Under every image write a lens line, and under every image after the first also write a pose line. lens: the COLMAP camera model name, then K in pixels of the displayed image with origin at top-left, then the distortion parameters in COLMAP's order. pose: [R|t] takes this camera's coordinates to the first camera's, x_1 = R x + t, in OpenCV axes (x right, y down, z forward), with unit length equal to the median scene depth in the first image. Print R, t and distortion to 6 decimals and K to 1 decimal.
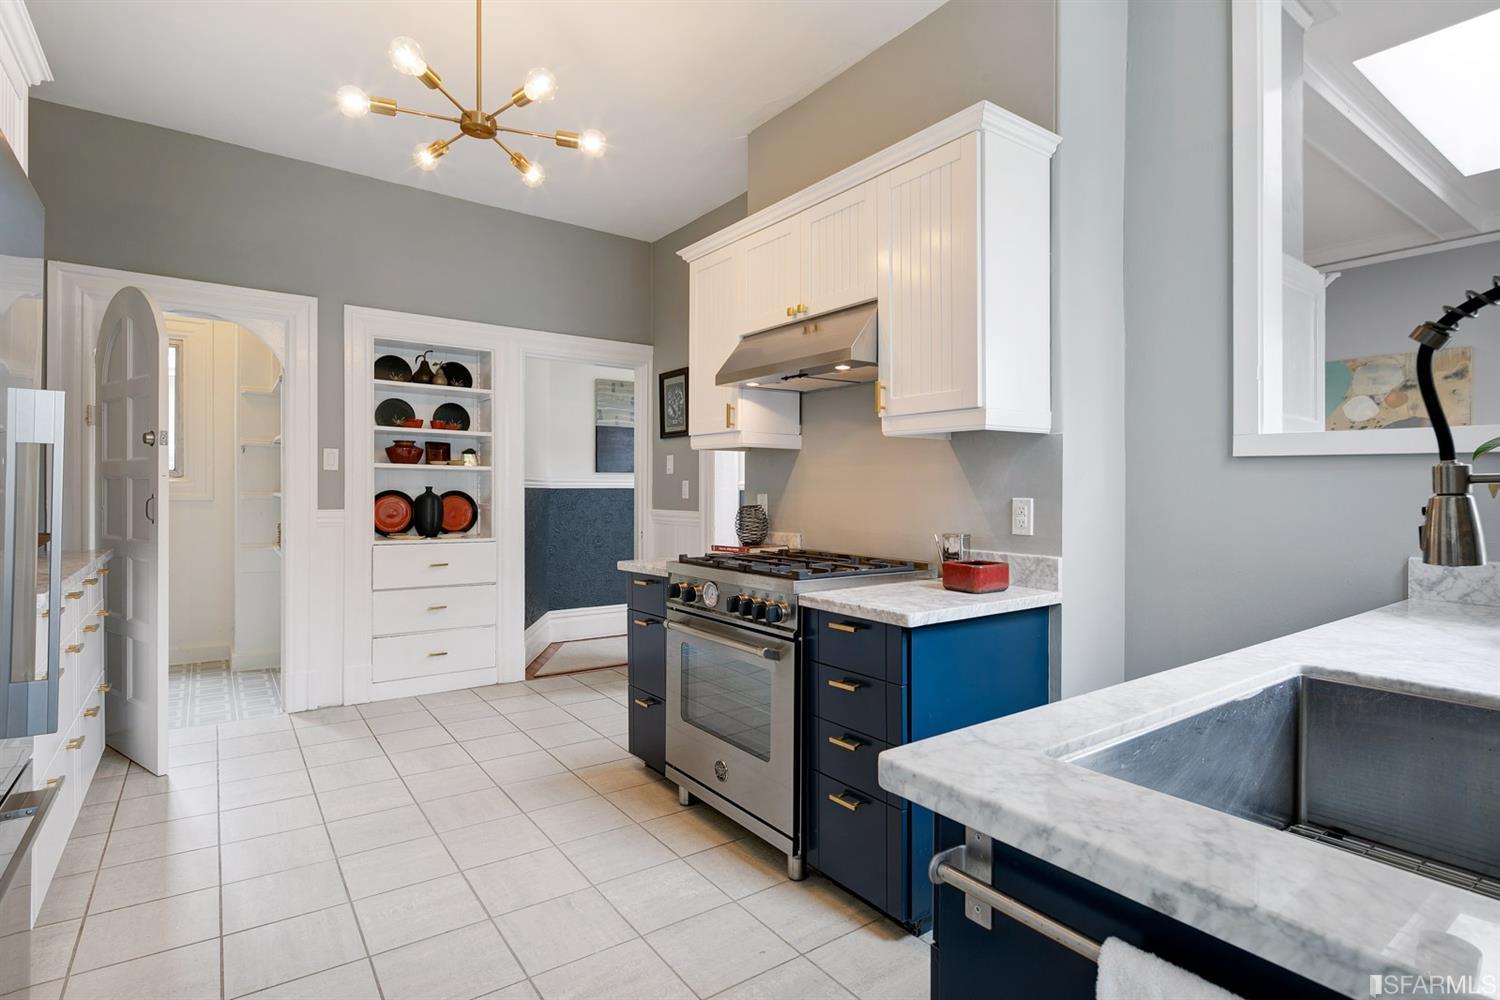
lens RADIAL K [[742.1, 0, 747.2], [0, 742.1, 491.4], [0, 0, 1]] dist [0.000906, 0.000088]
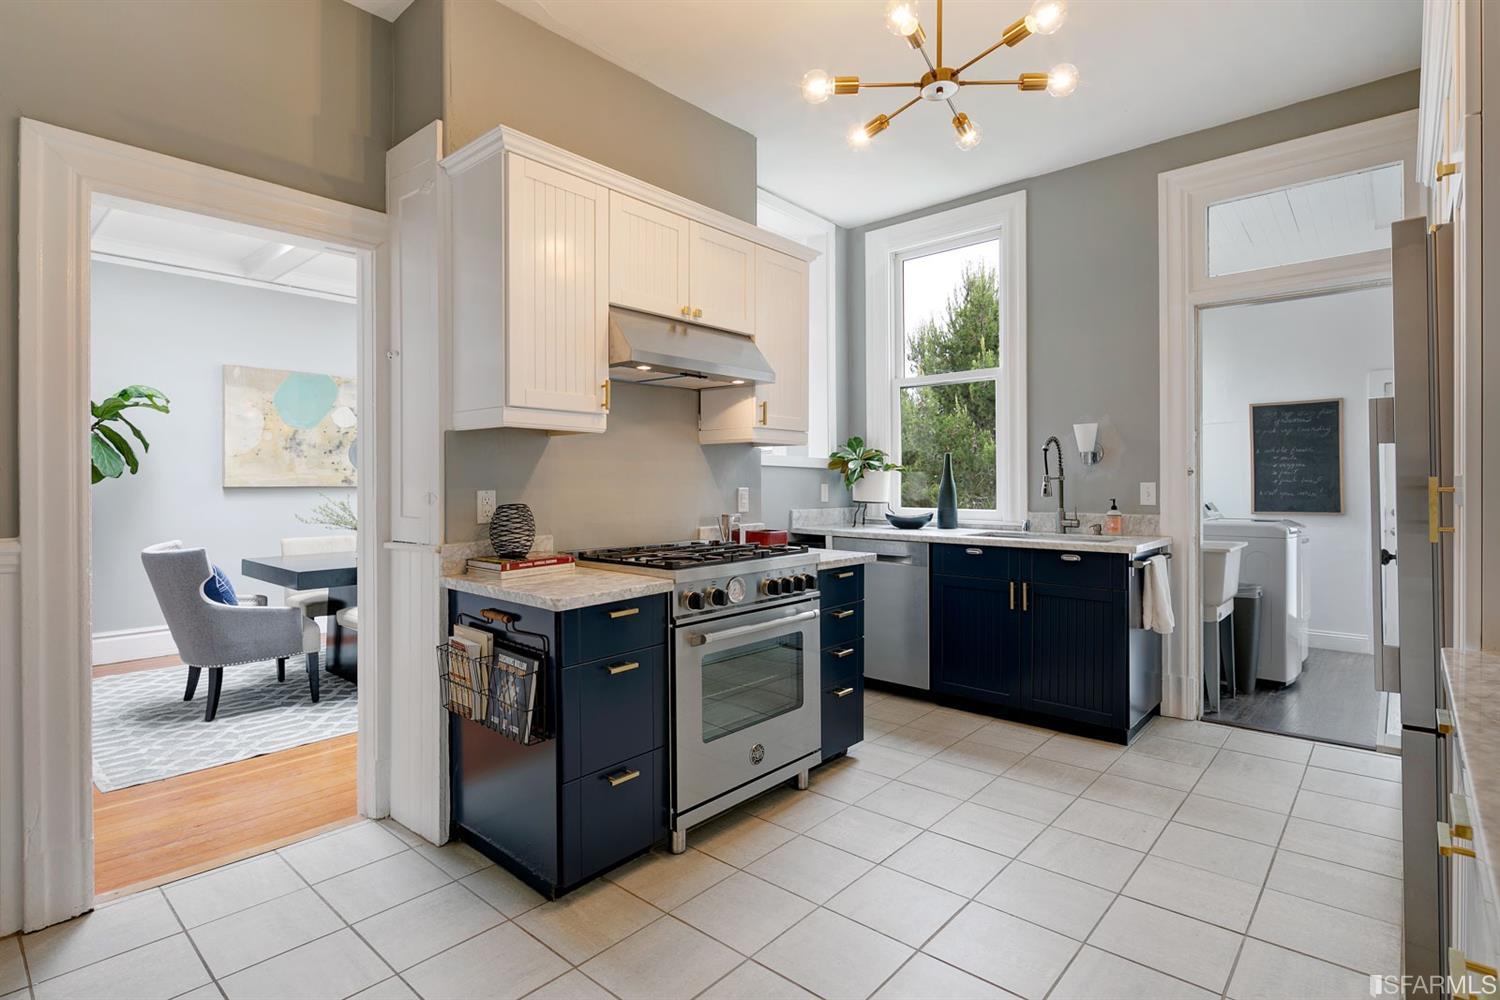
lens RADIAL K [[742.1, 0, 731.4], [0, 742.1, 480.6], [0, 0, 1]] dist [0.000906, 0.000088]
pose [[-0.205256, -0.000130, 0.978708, -1.049860], [0.005866, 0.999982, 0.001363, -0.007356], [-0.978691, 0.006021, -0.205251, 1.253641]]
